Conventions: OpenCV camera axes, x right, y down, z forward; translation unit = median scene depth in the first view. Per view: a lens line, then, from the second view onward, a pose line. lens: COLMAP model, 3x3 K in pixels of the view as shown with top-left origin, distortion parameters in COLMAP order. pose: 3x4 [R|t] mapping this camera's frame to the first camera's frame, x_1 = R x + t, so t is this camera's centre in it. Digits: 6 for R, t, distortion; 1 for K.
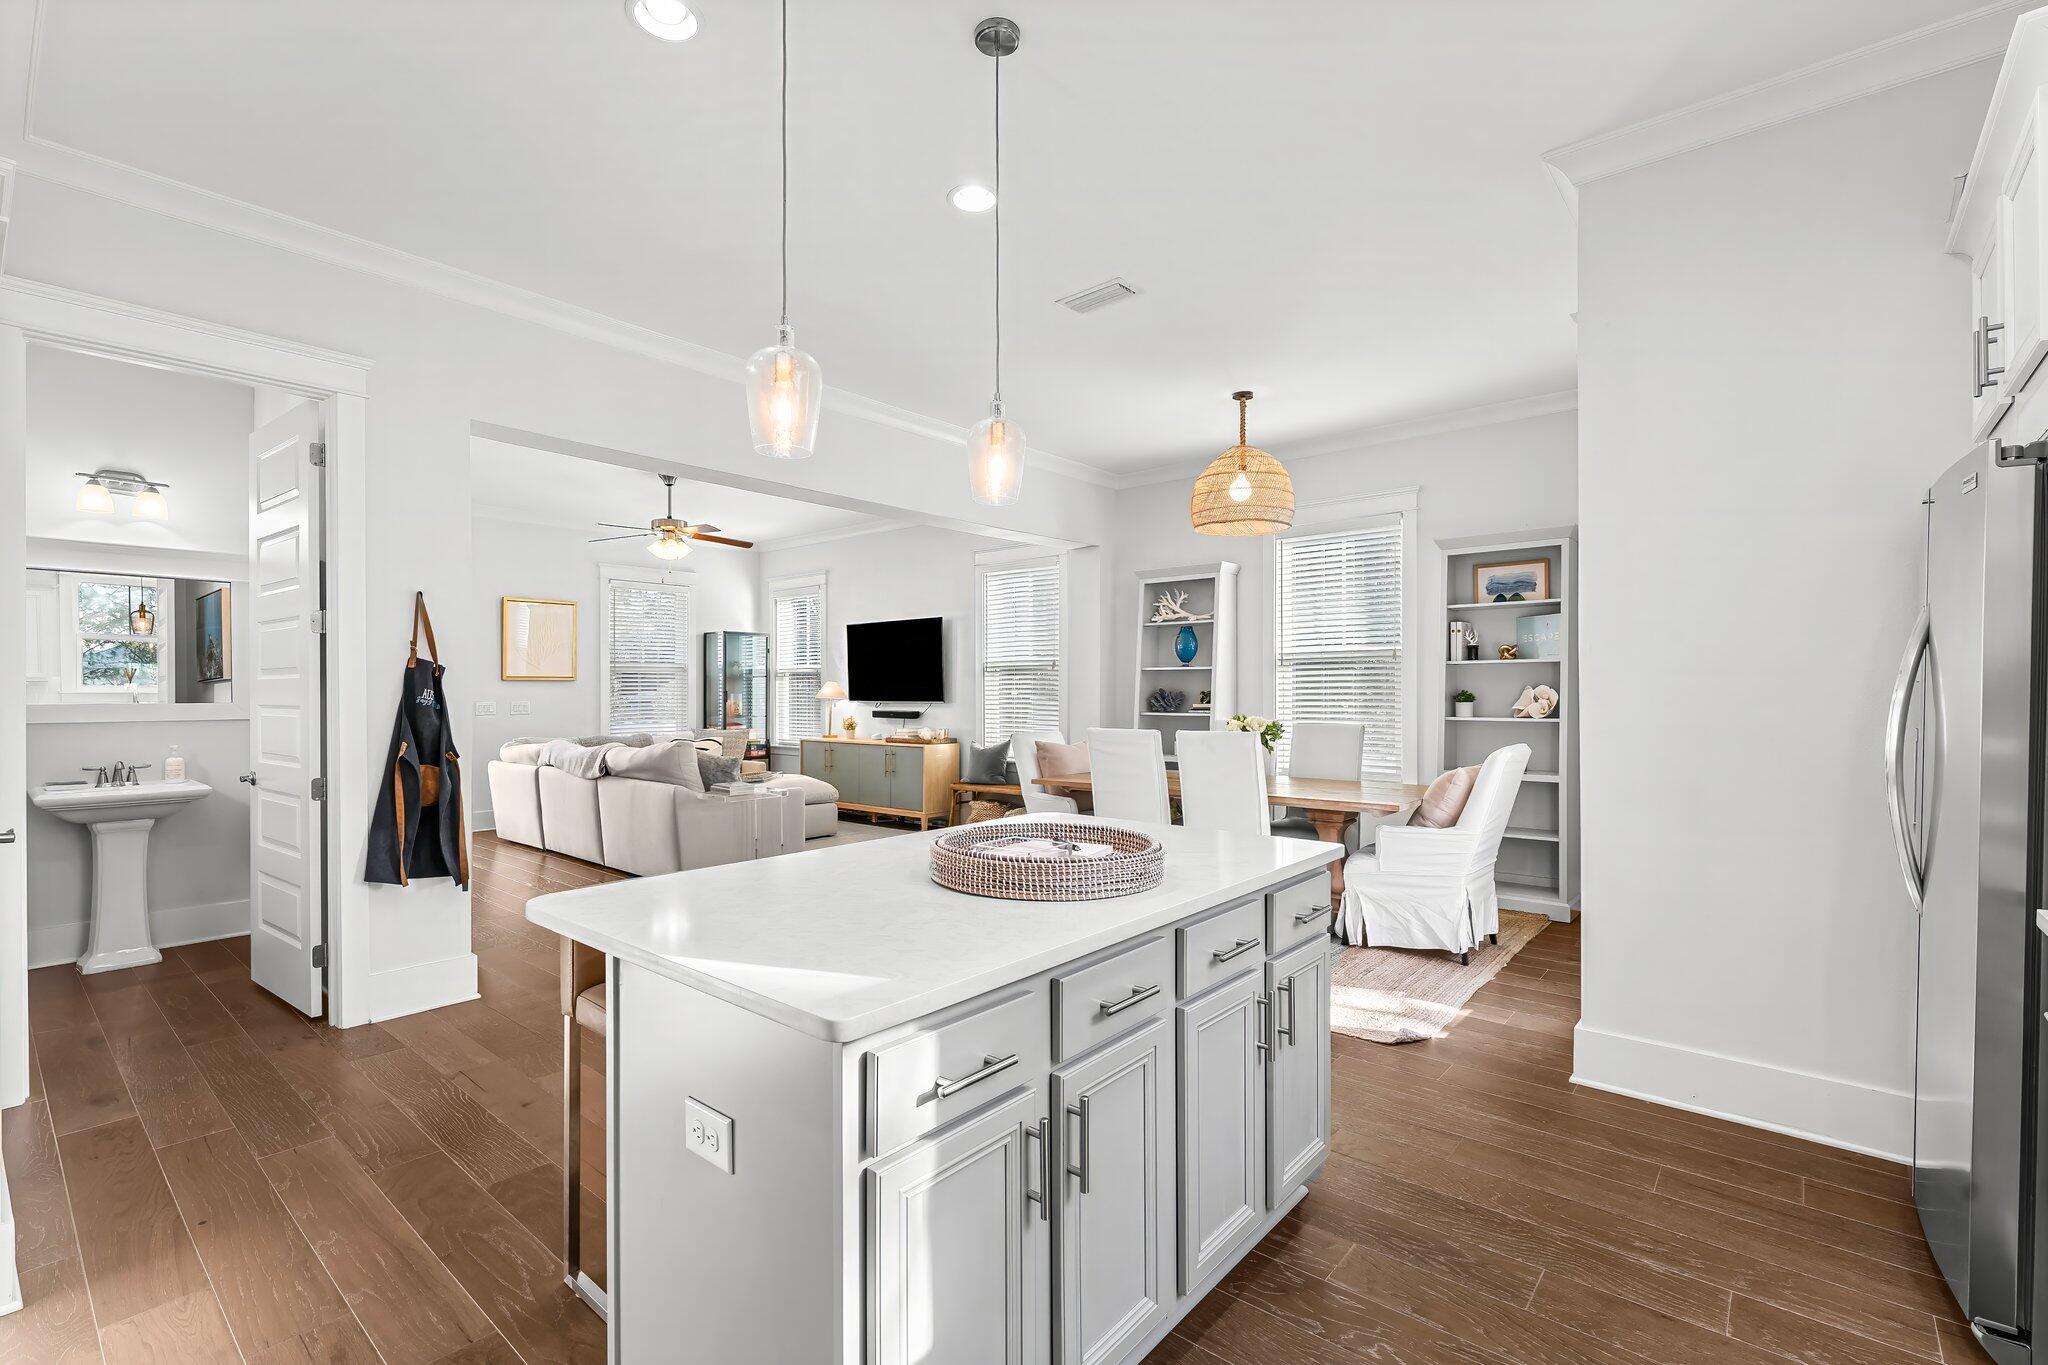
lens RADIAL K [[910.0, 0, 1008.8], [0, 910.0, 684.8], [0, 0, 1]] dist [-0.002985, -0.000380]
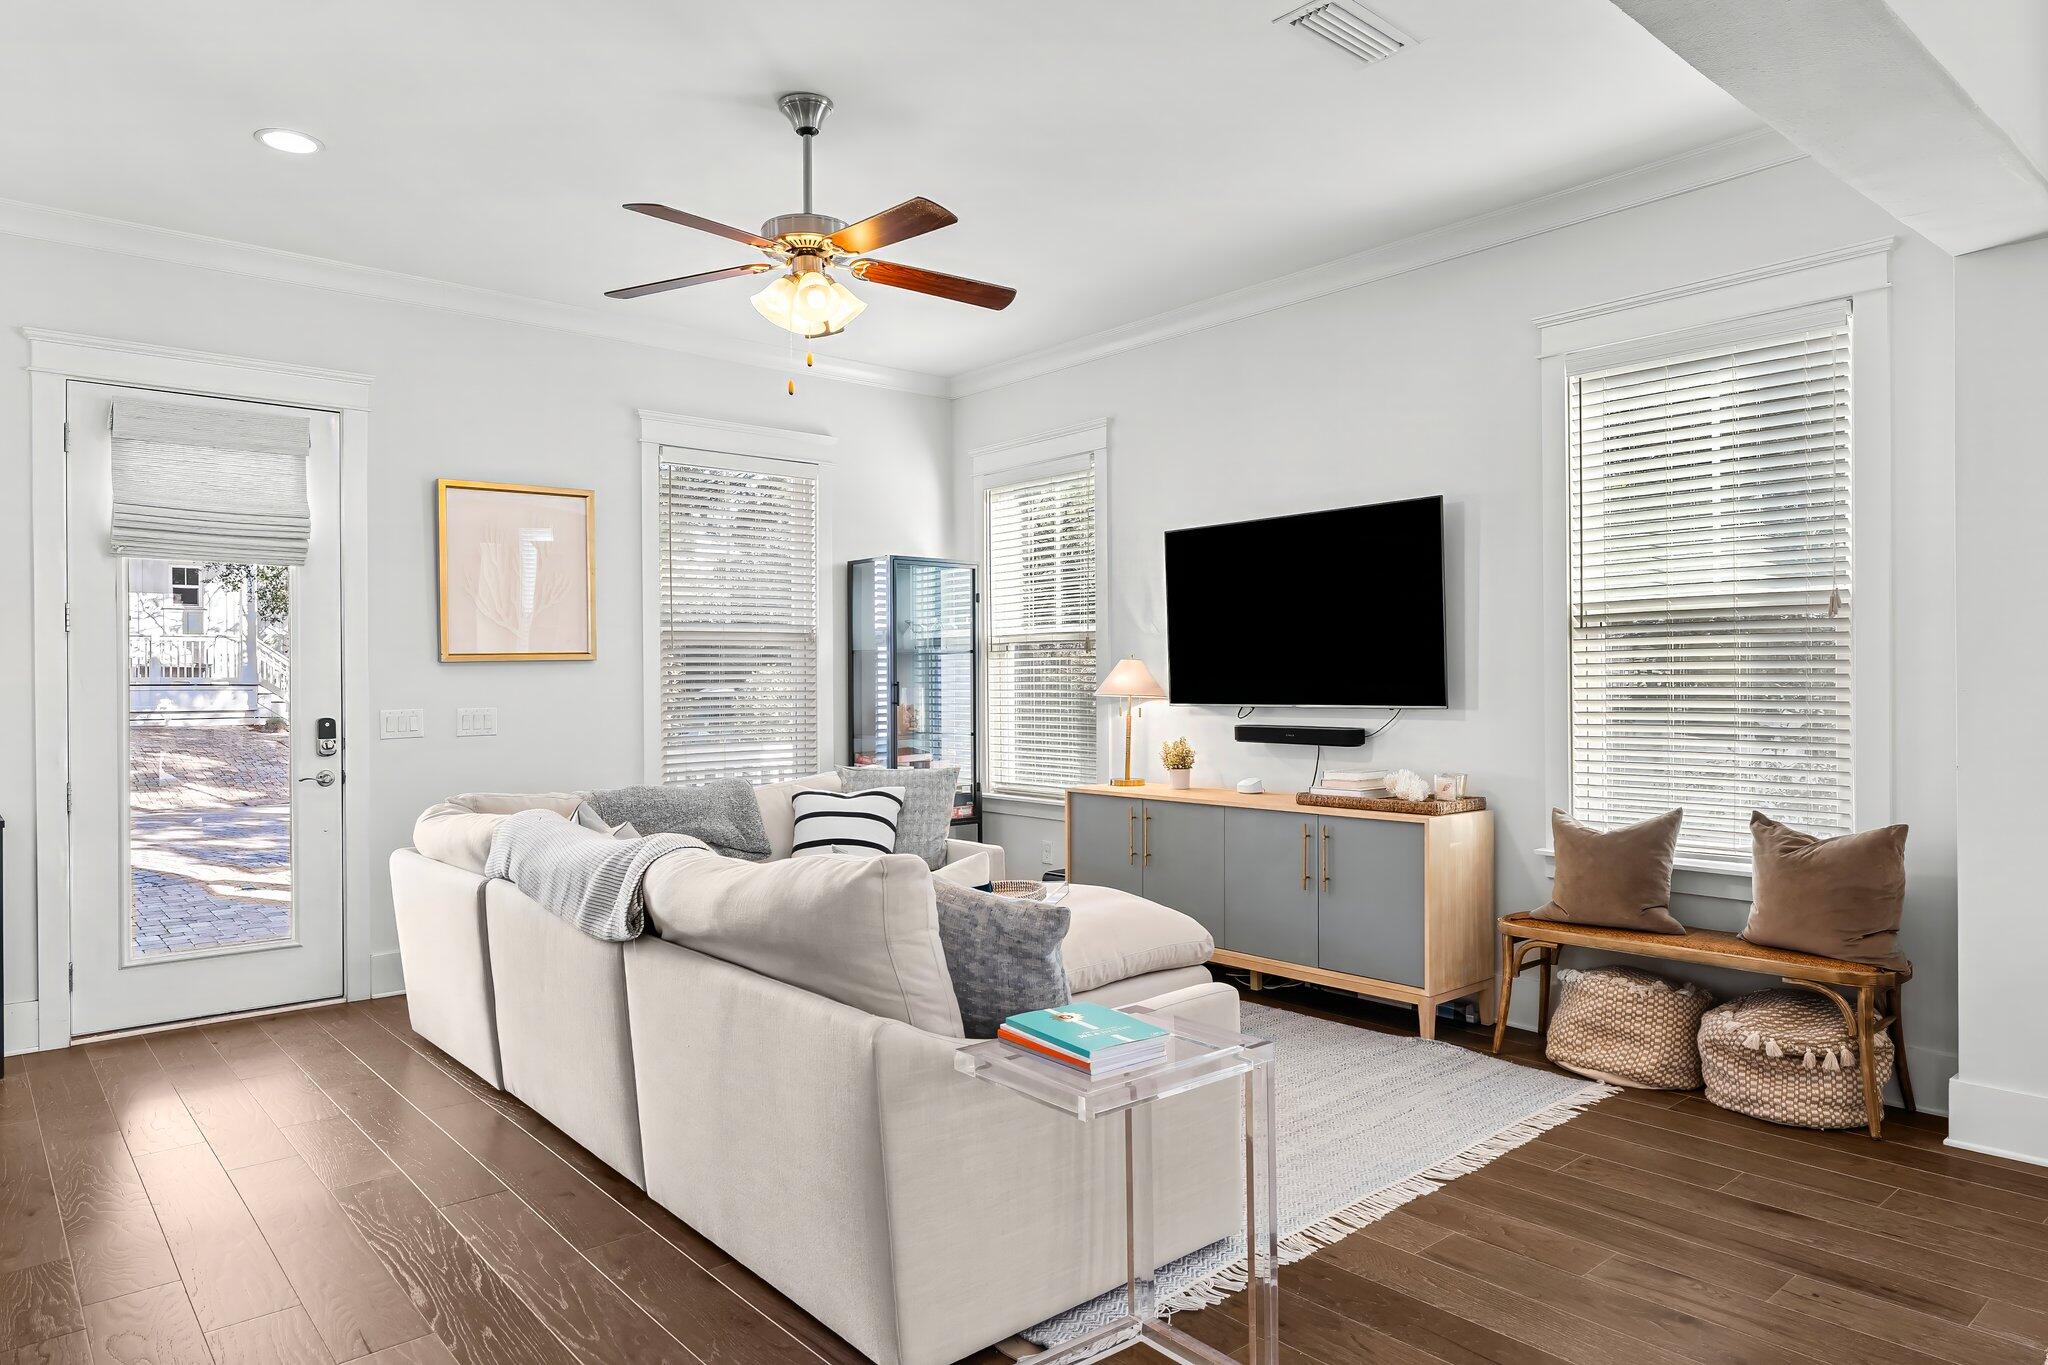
lens RADIAL K [[1242.9, 0, 1009.0], [0, 1242.9, 682.3], [0, 0, 1]] dist [0.001462, -0.005180]
pose [[0.989462, -0.004832, -0.144711, -0.172646], [0.006075, 0.999948, 0.008152, 0.002119], [0.144664, -0.008945, 0.989440, 0.400666]]
